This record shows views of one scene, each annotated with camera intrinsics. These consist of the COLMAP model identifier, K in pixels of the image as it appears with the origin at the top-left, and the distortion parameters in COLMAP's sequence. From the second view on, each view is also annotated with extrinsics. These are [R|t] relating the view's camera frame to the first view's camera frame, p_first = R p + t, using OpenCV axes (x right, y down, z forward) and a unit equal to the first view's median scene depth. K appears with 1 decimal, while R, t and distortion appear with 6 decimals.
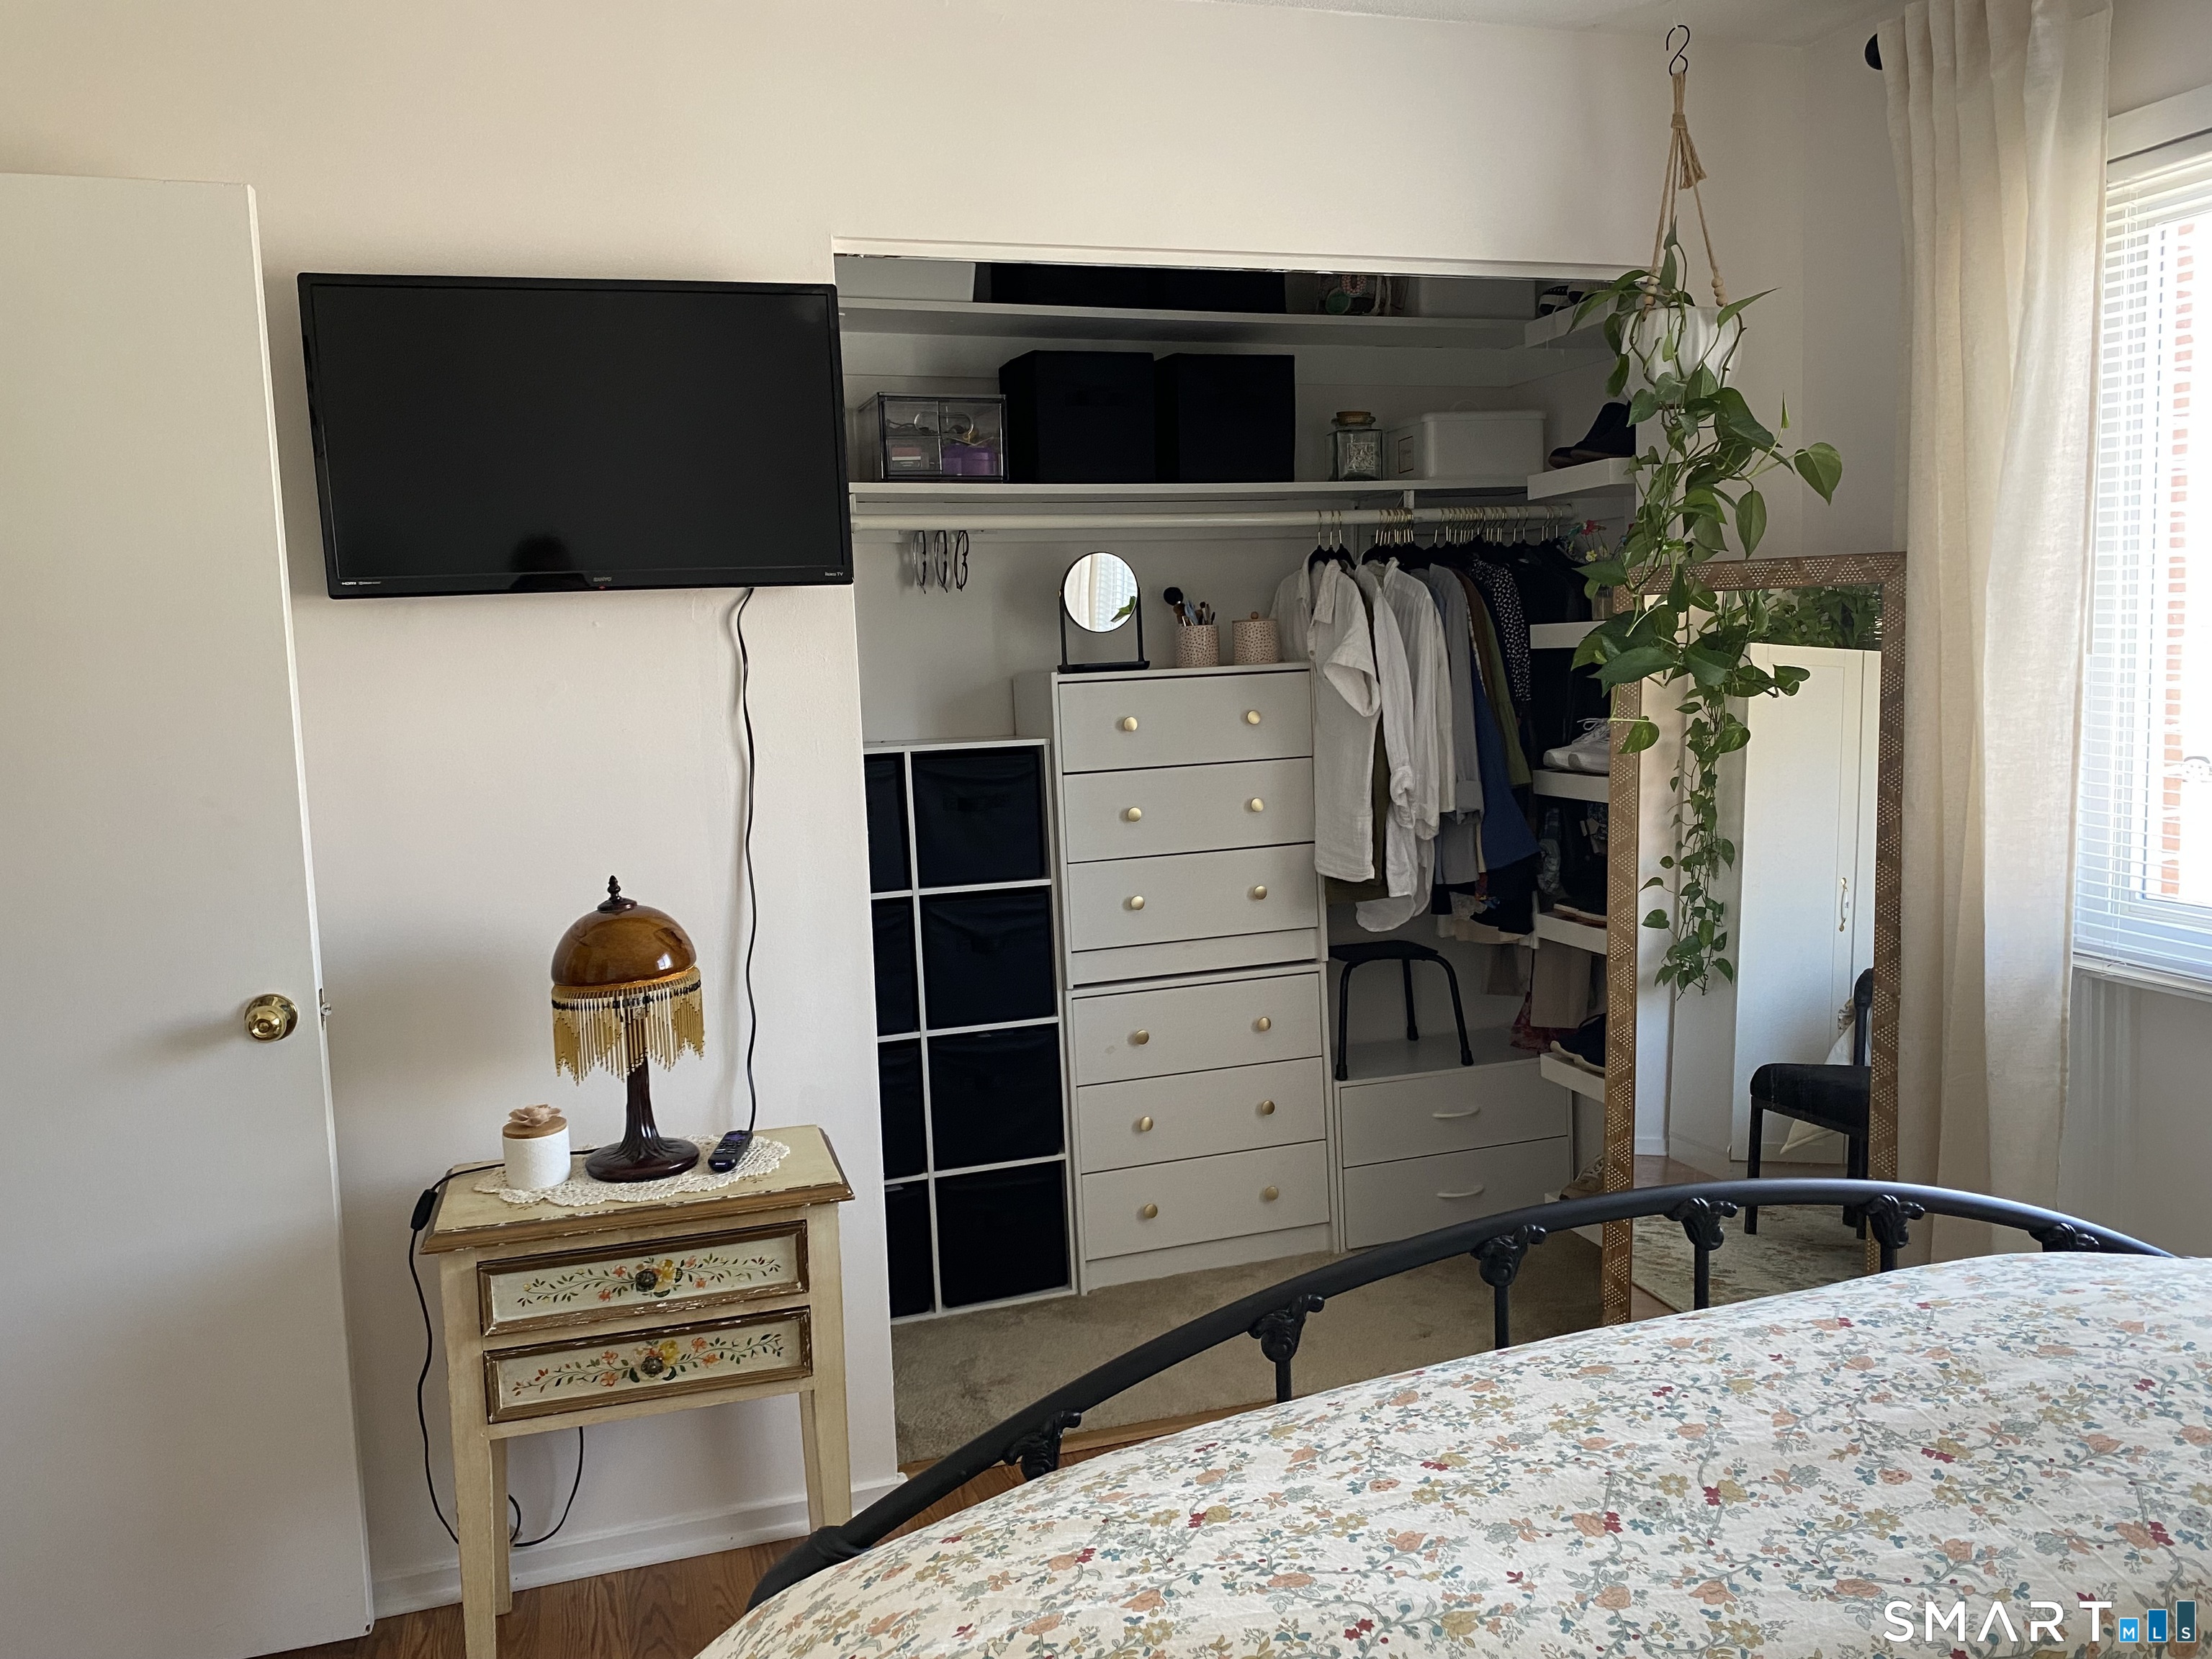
lens RADIAL K [[1734.8, 0, 1145.1], [0, 1734.8, 828.8], [0, 0, 1]] dist [0.014078, -0.001951]
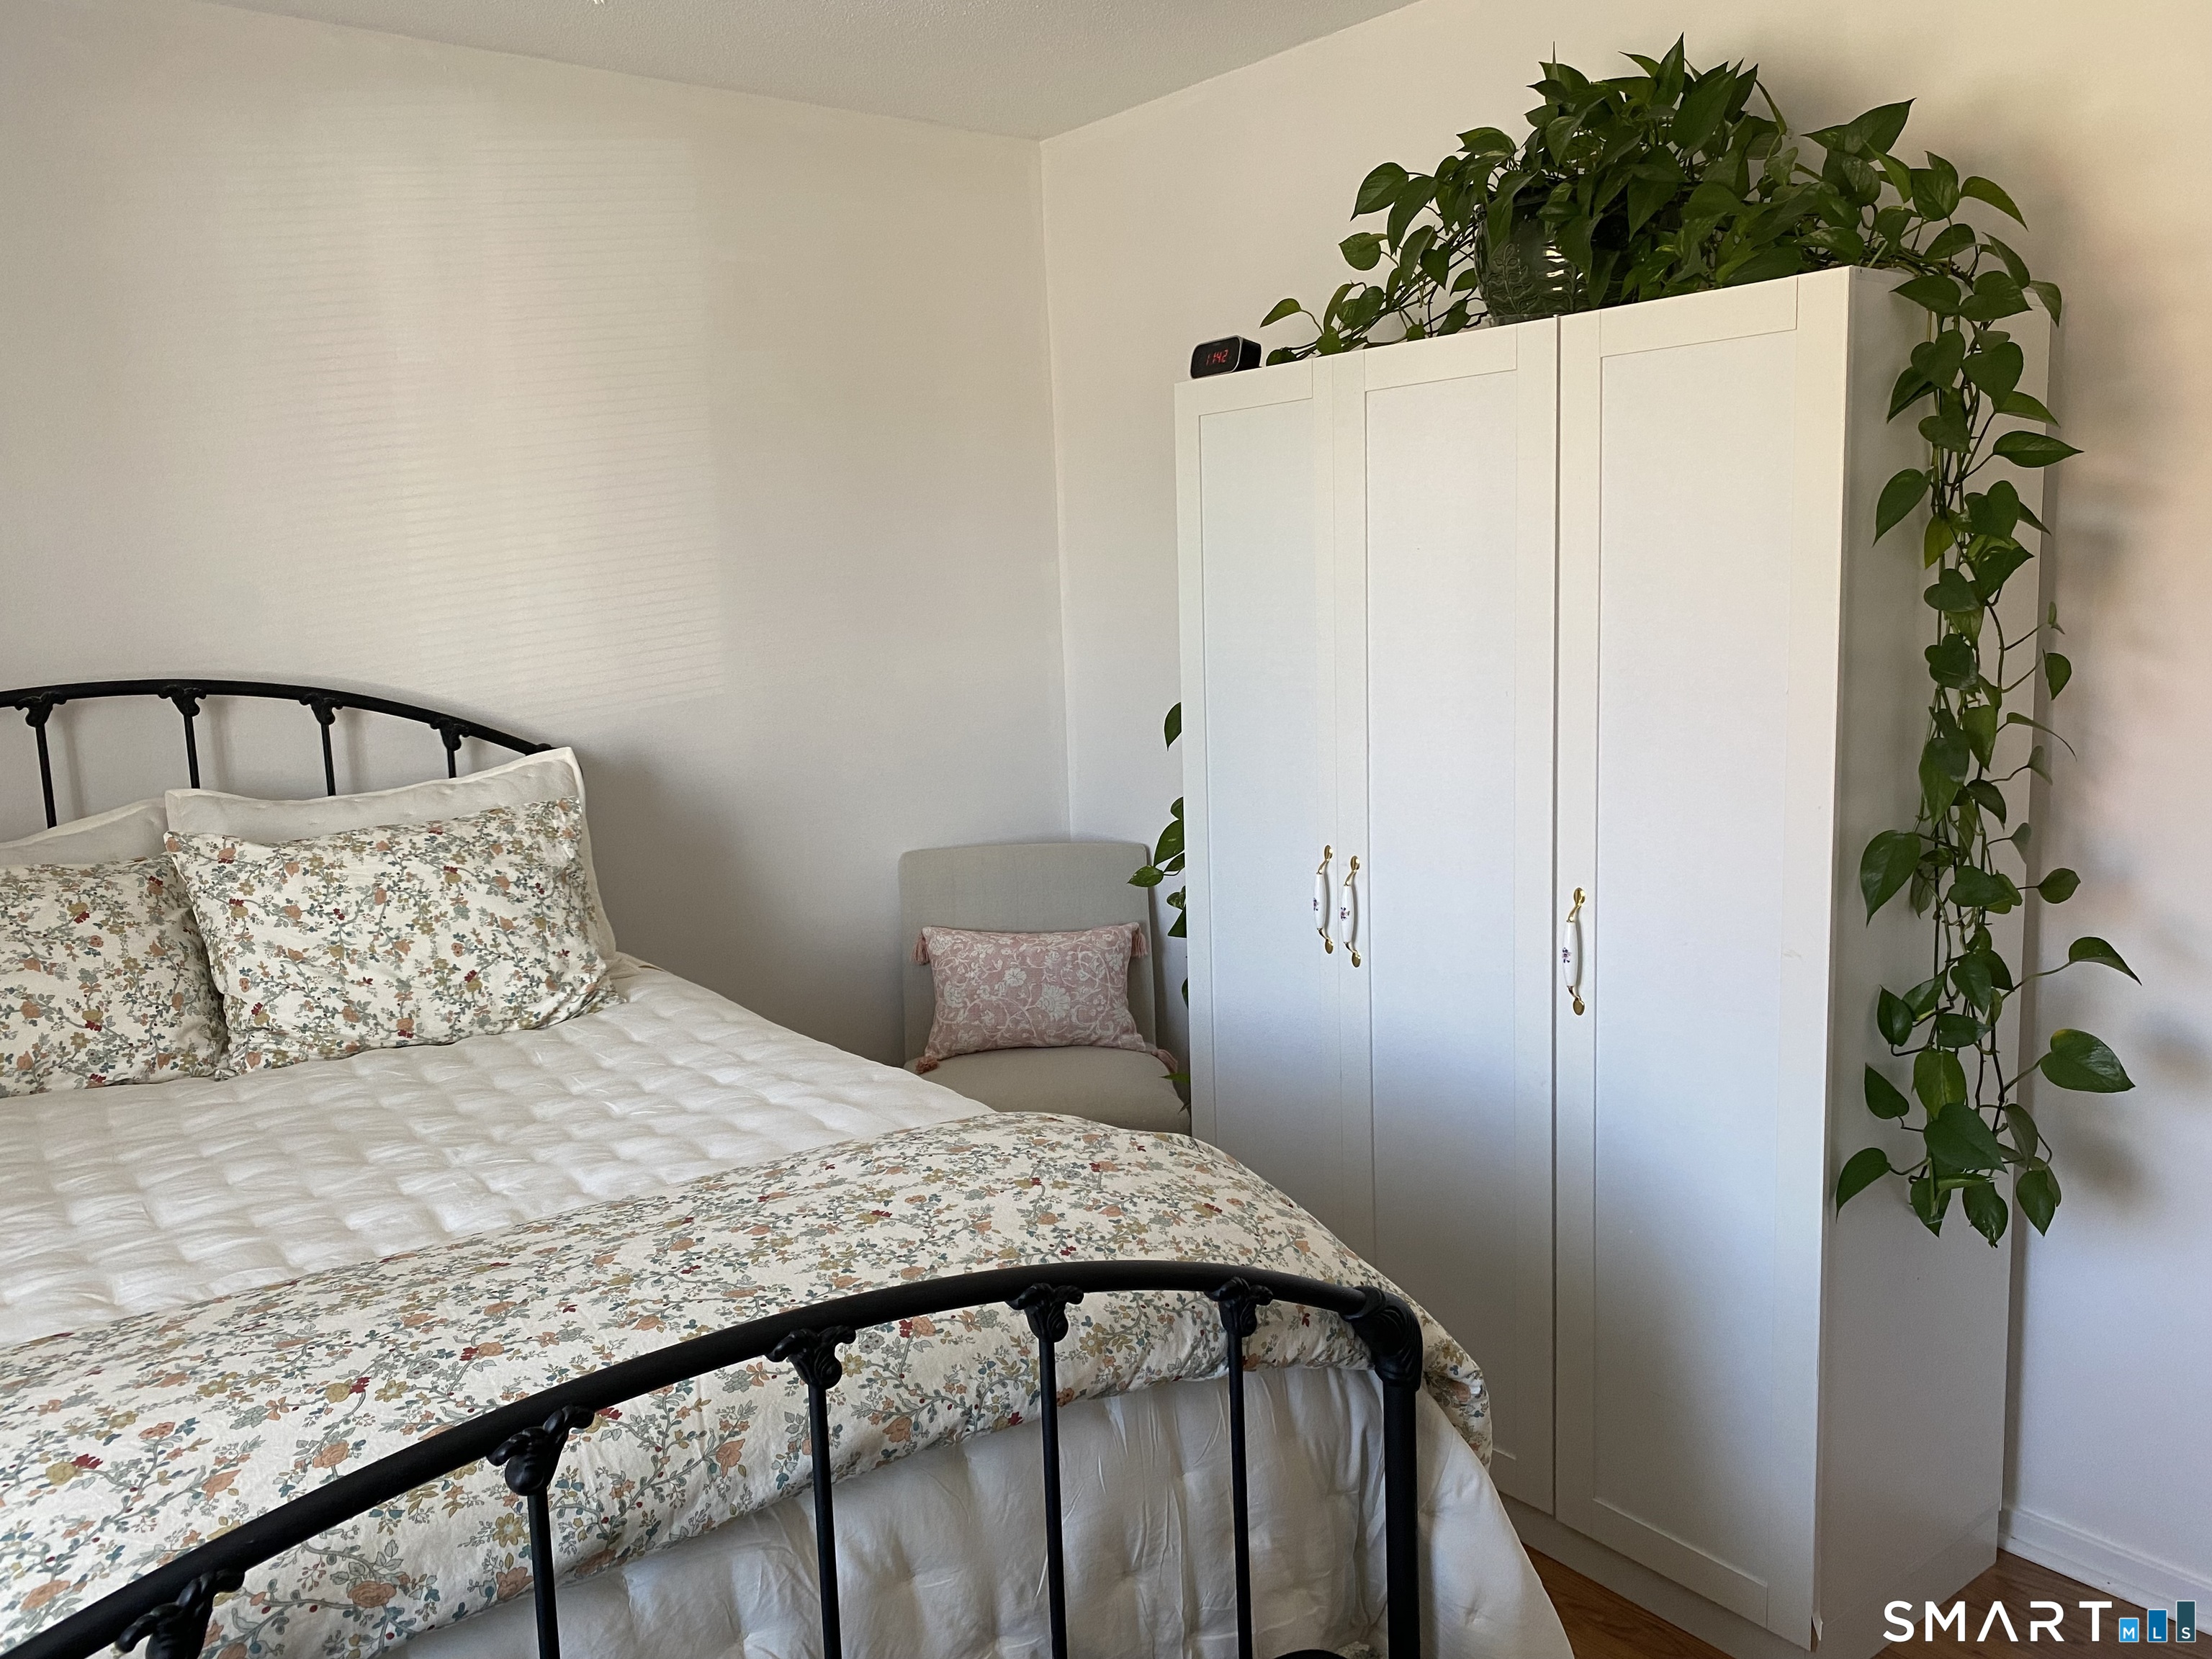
lens RADIAL K [[1666.4, 0, 1106.0], [0, 1666.4, 829.5], [0, 0, 1]] dist [0.049050, -0.052825]
pose [[-0.944682, 0.116091, -0.306757, 0.238032], [0.034378, 0.965160, 0.259393, -0.169828], [0.326182, 0.234499, -0.915759, 1.416554]]
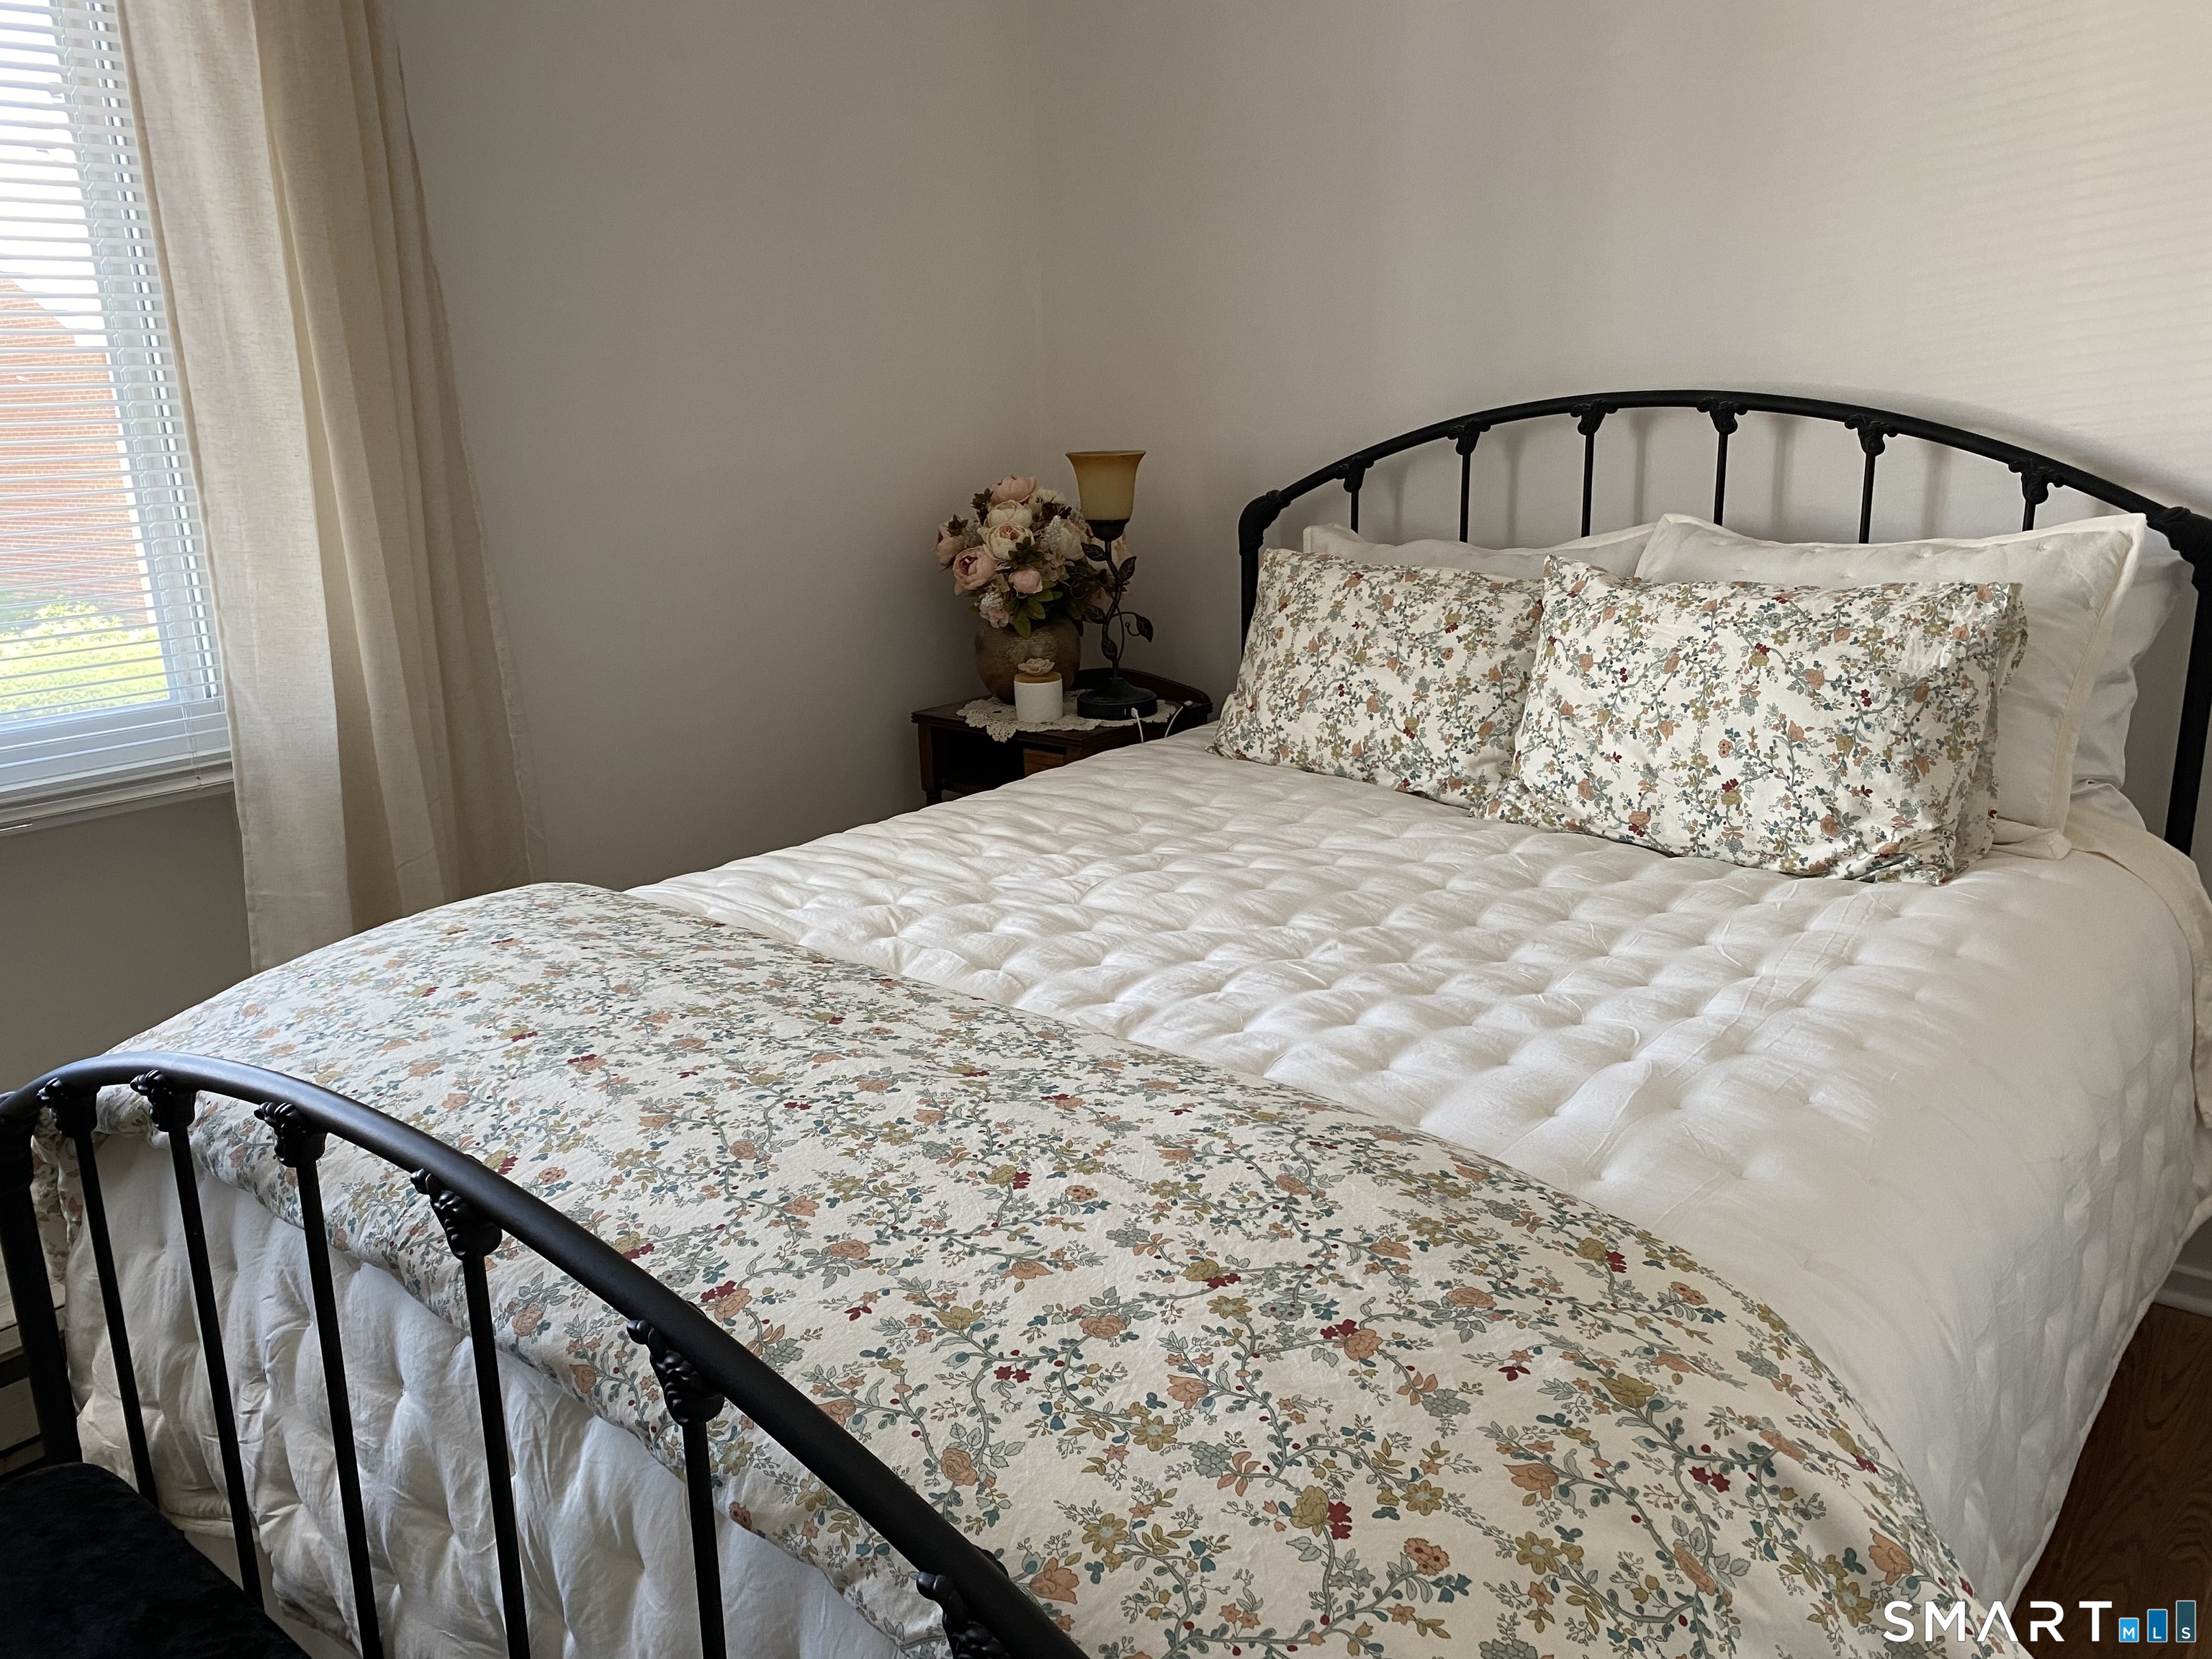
lens RADIAL K [[1666.4, 0, 1106.0], [0, 1666.4, 829.5], [0, 0, 1]] dist [0.049050, -0.052825]
pose [[-0.533396, -0.165303, 0.829556, -0.382509], [0.139396, 0.950131, 0.278960, -0.044816], [-0.834300, 0.264433, -0.483754, 0.874873]]
